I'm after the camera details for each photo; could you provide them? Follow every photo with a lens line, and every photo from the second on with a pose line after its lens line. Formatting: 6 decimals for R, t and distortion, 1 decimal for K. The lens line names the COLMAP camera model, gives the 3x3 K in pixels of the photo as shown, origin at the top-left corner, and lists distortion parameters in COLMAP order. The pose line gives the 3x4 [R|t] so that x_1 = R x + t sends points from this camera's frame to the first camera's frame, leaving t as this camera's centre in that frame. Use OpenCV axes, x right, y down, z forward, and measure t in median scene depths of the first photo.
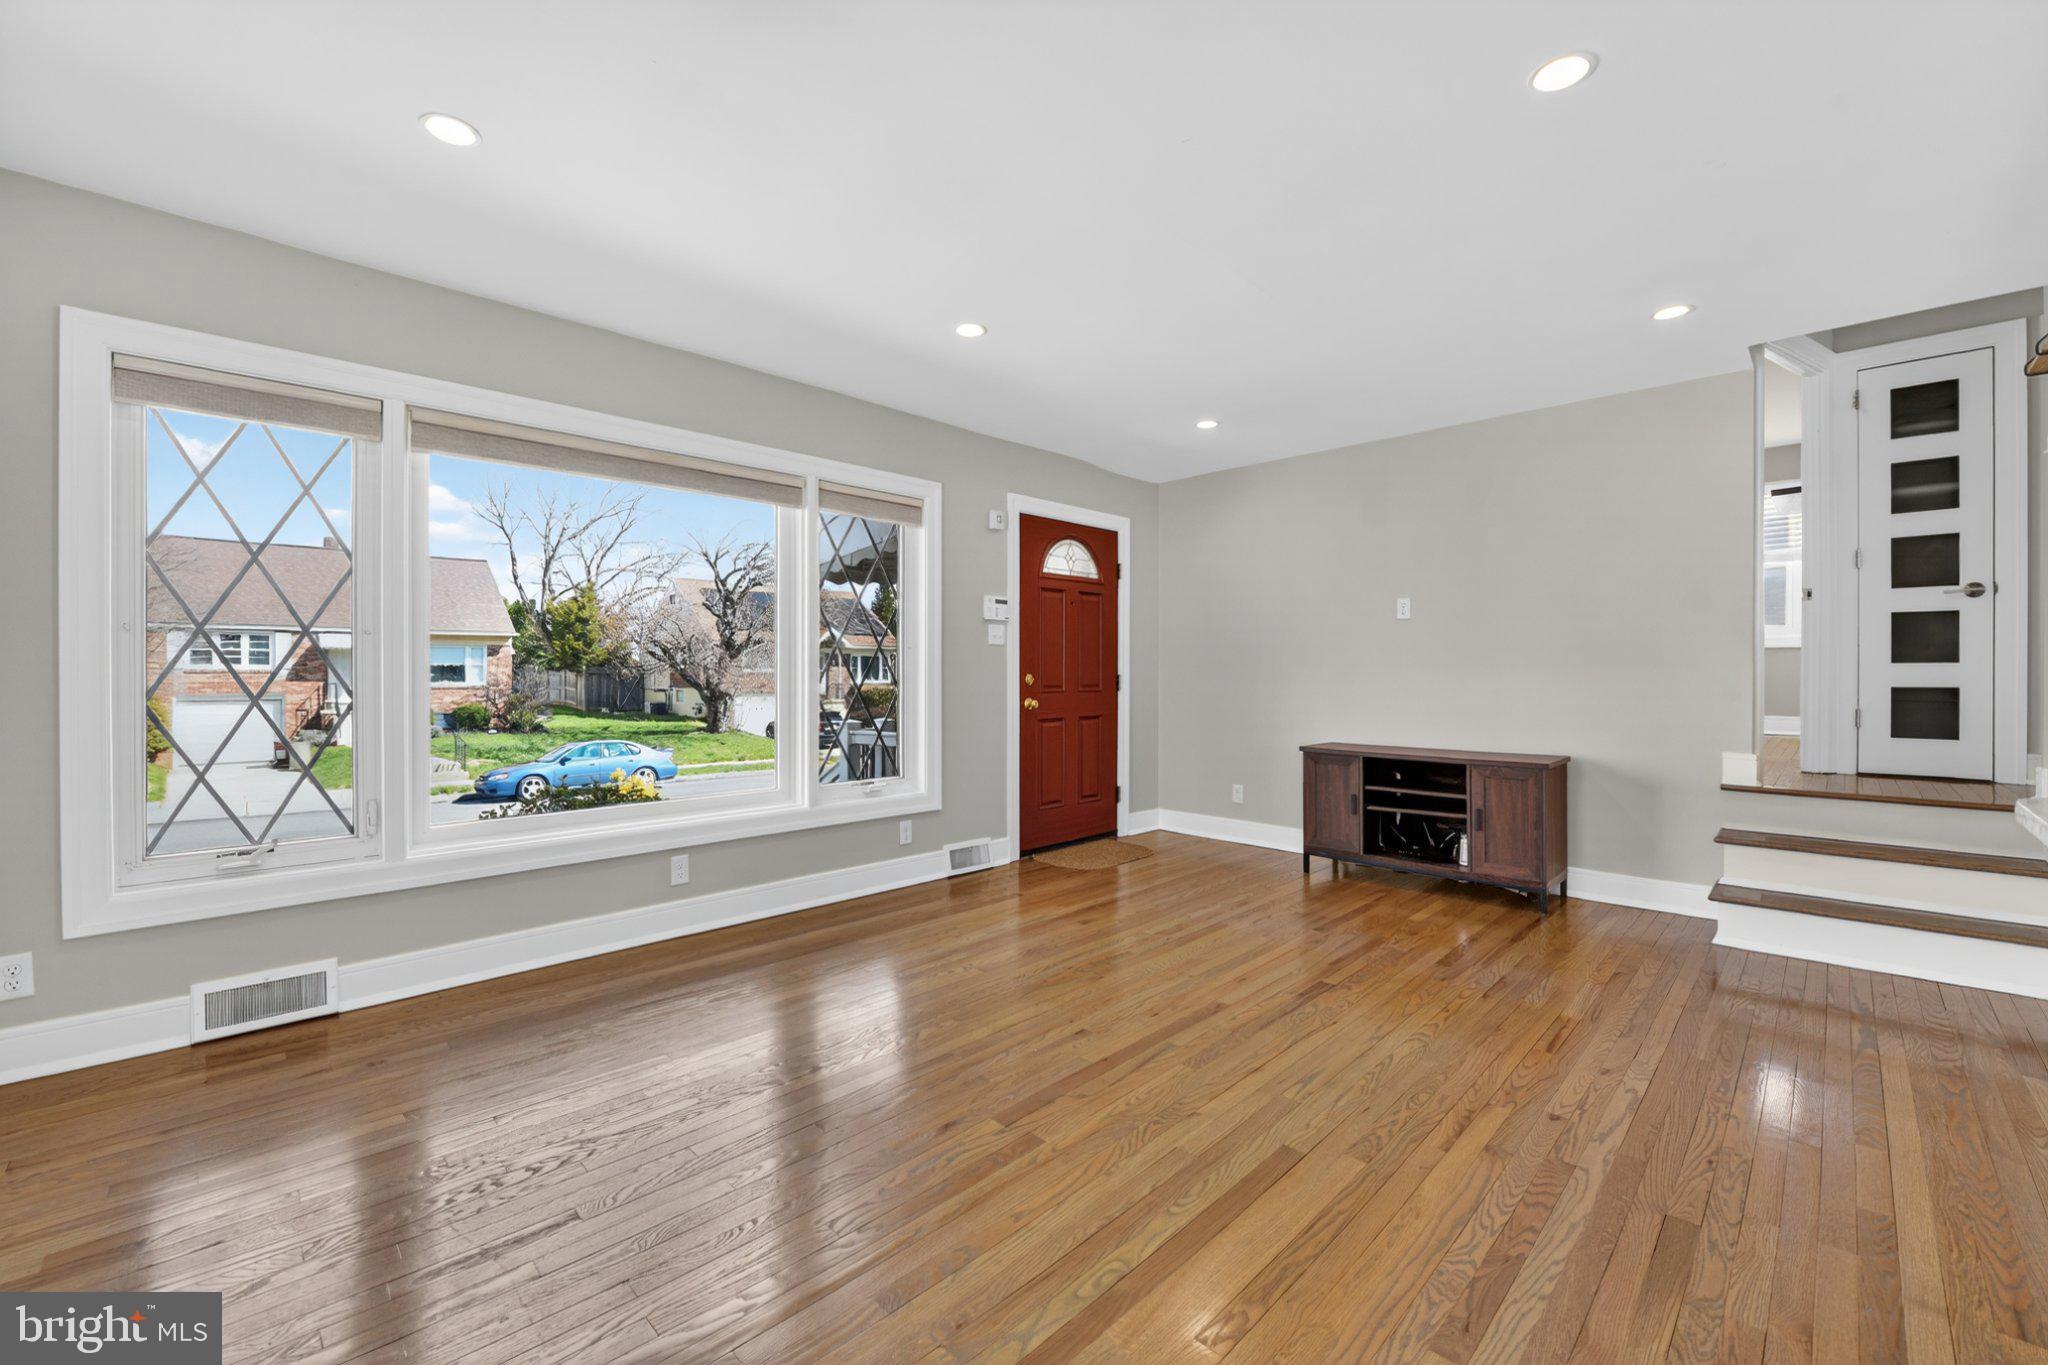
lens RADIAL K [[825.3, 0, 1027.2], [0, 825.3, 675.5], [0, 0, 1]] dist [-0.014642, -0.000293]
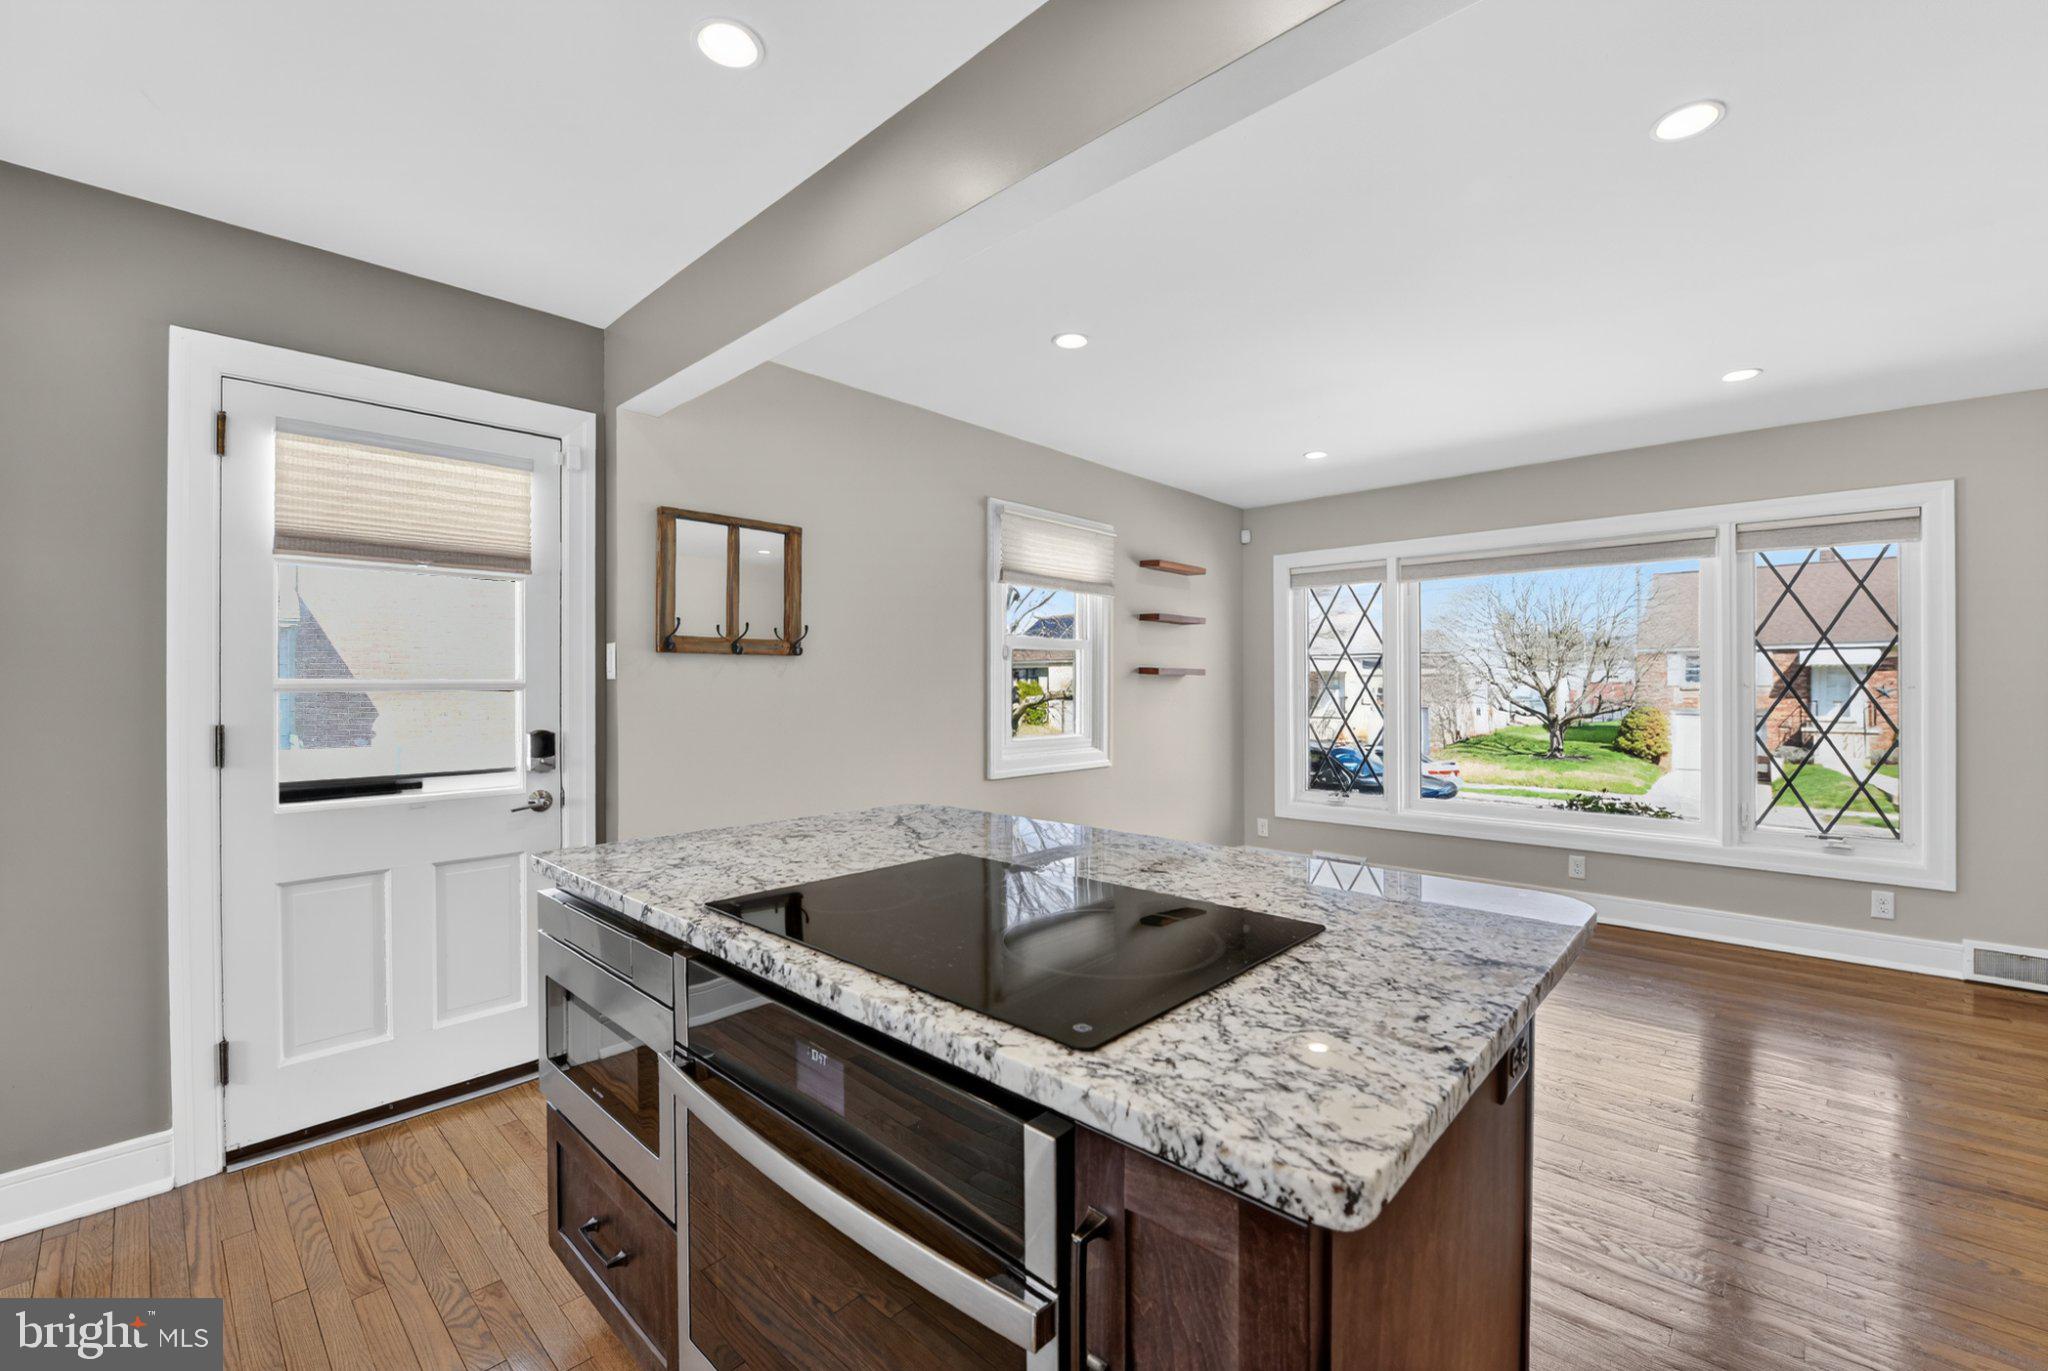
lens RADIAL K [[837.1, 0, 1021.0], [0, 837.1, 680.6], [0, 0, 1]] dist [-0.018623, -0.000758]
pose [[0.031452, -0.006008, -0.999487, 0.662509], [-0.003475, 0.999975, -0.006120, -0.032432], [0.999499, 0.003666, 0.031430, 0.079330]]
